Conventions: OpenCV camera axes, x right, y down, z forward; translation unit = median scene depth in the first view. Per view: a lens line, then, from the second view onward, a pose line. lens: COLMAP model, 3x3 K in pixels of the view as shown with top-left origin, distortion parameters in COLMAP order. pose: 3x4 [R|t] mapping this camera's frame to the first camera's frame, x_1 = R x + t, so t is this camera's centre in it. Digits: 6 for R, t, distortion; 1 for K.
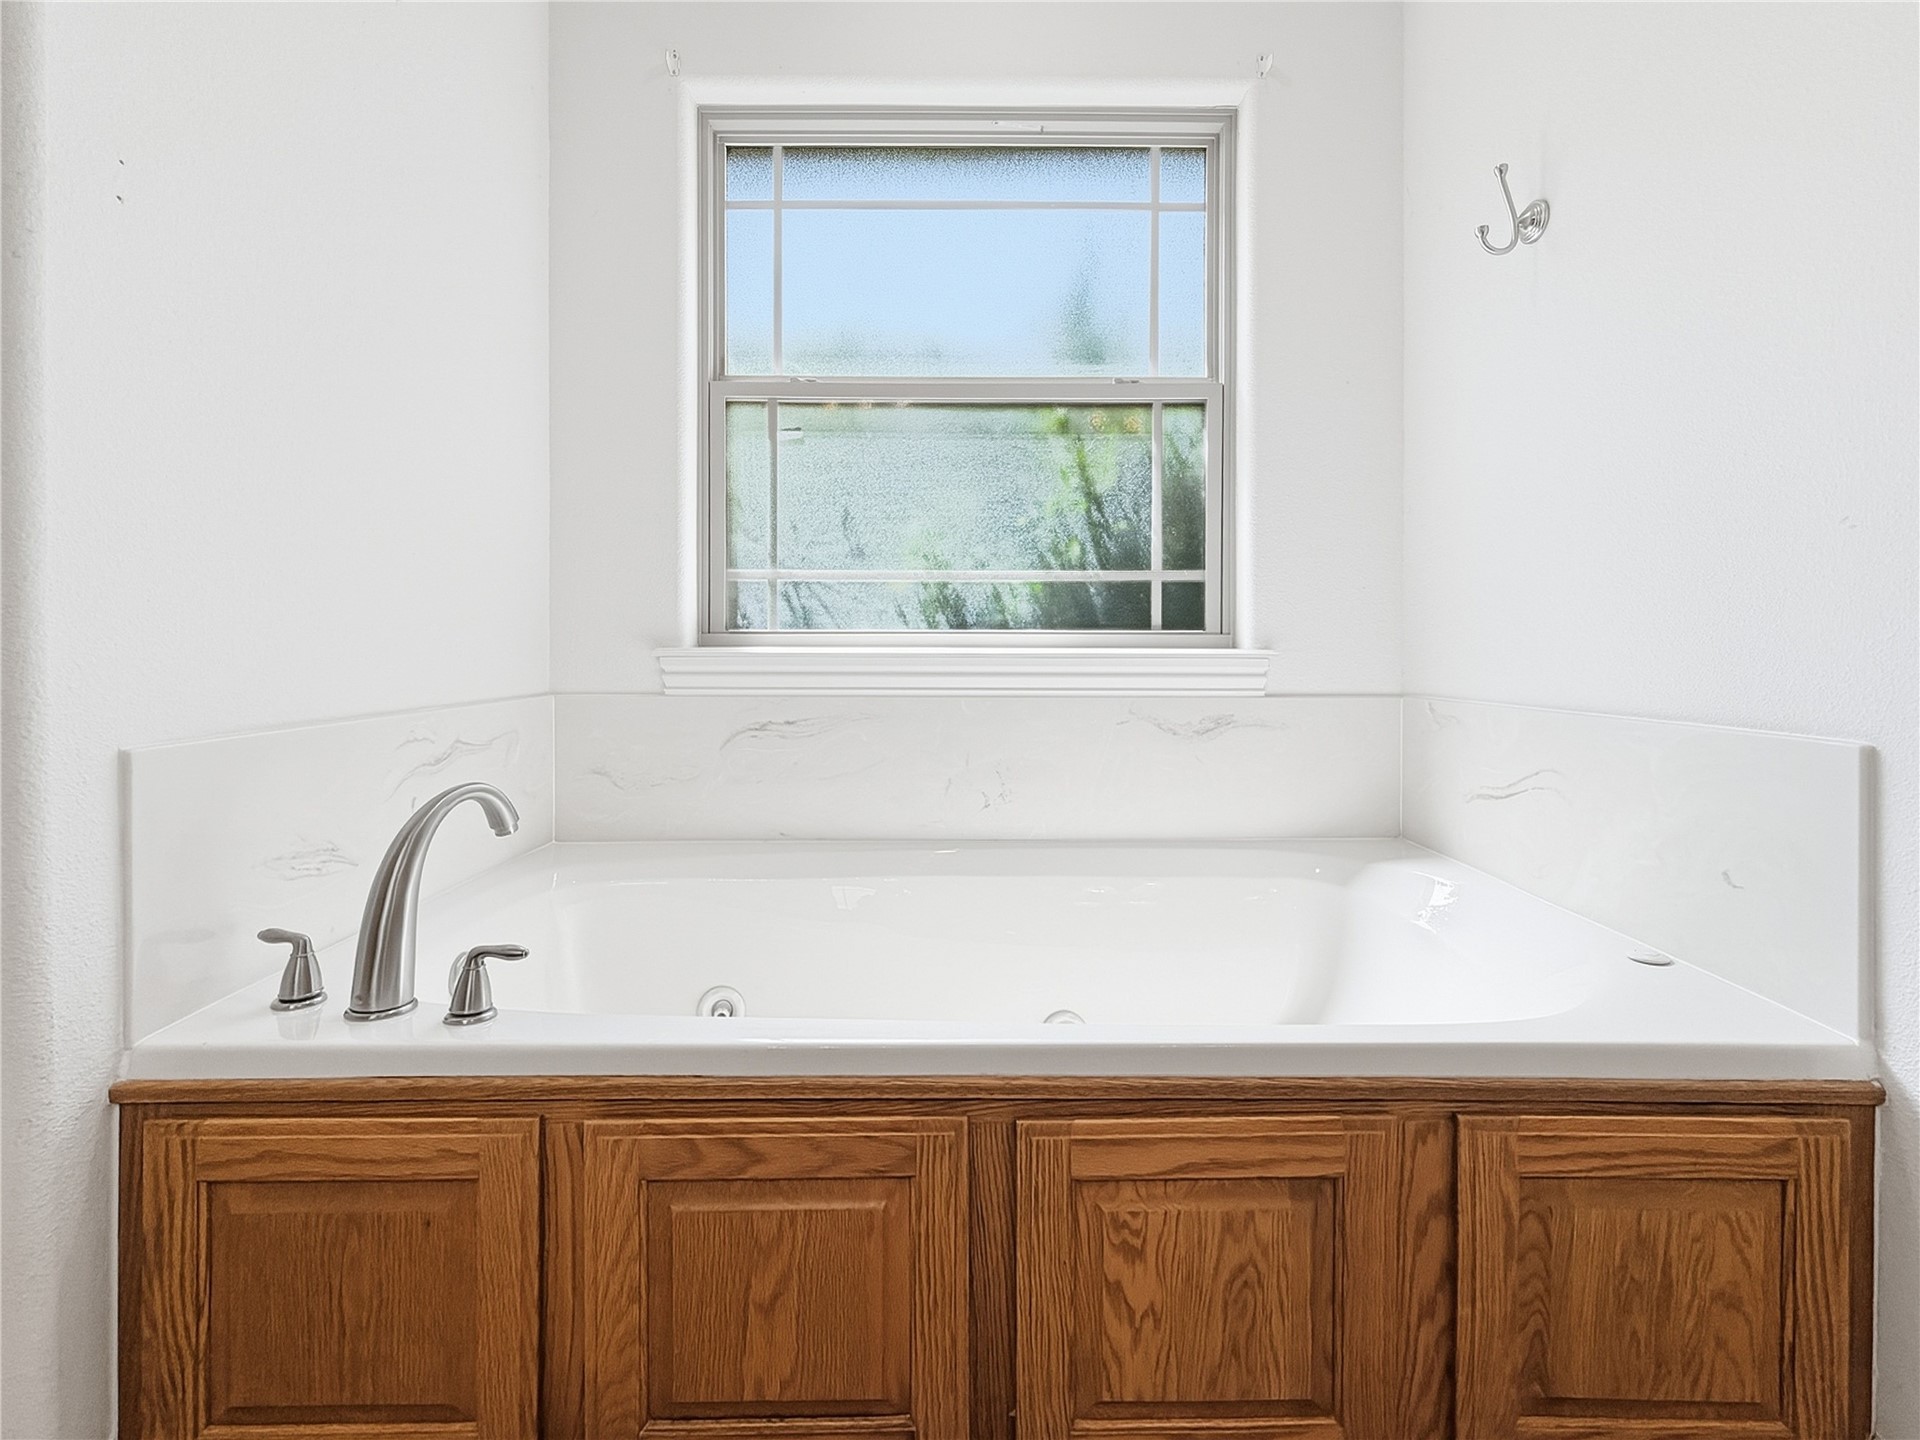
lens RADIAL K [[844.9, 0, 959.0], [0, 844.9, 639.9], [0, 0, 1]] dist [0.001851, 0.000418]
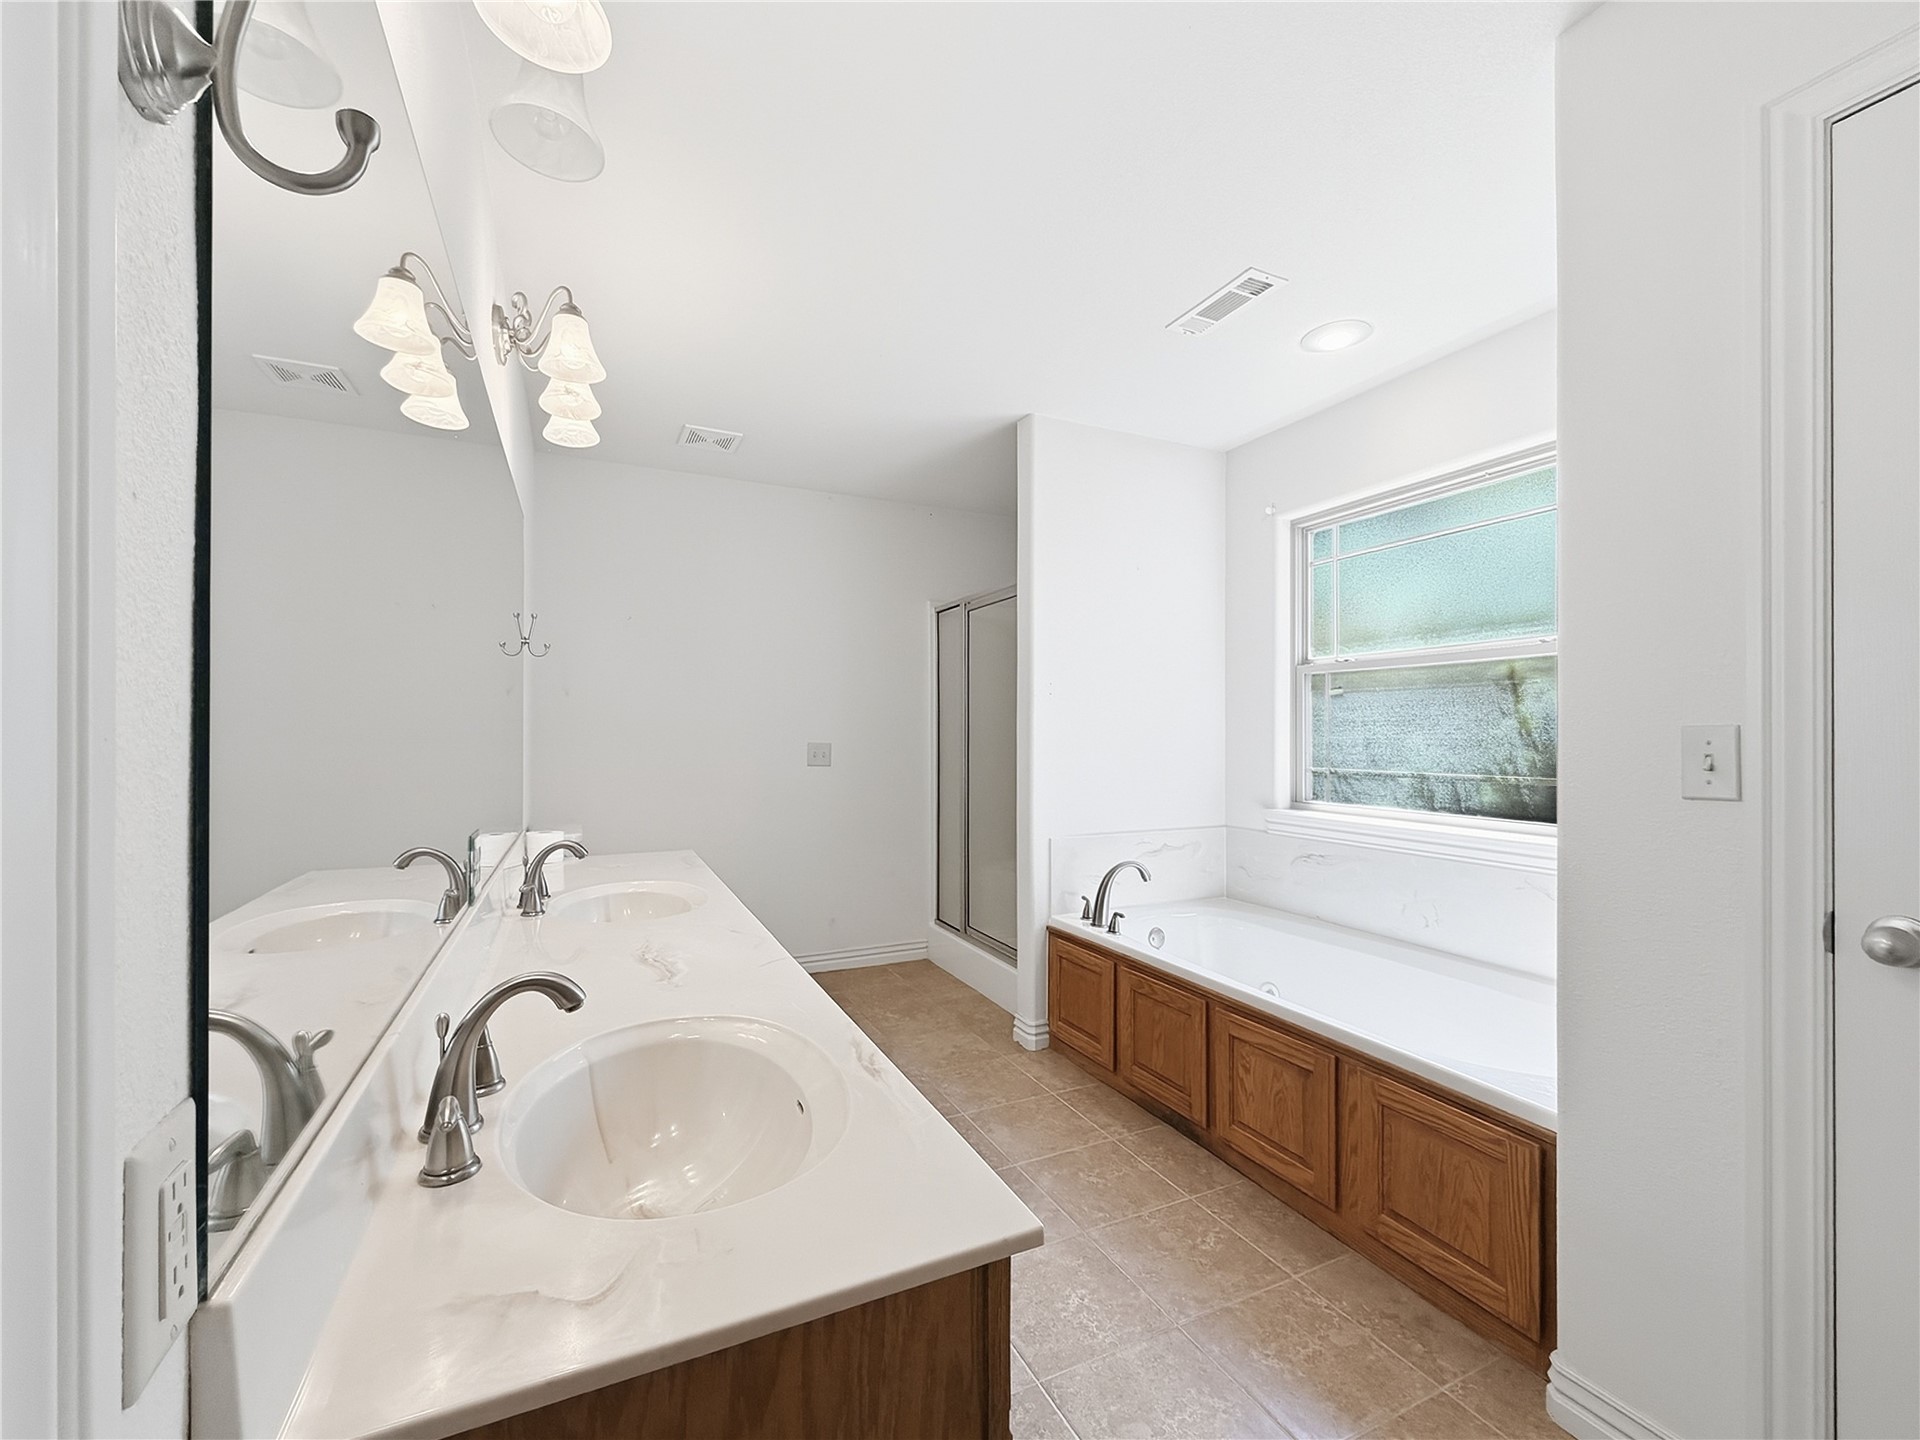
lens RADIAL K [[795.8, 0, 960.0], [0, 795.8, 720.0], [0, 0, 1]] dist [-0.000617, -0.000085]
pose [[0.425585, -0.017816, -0.904743, 2.100227], [0.000962, 0.999815, -0.019236, -0.333878], [0.904918, 0.007316, 0.425524, -0.896297]]
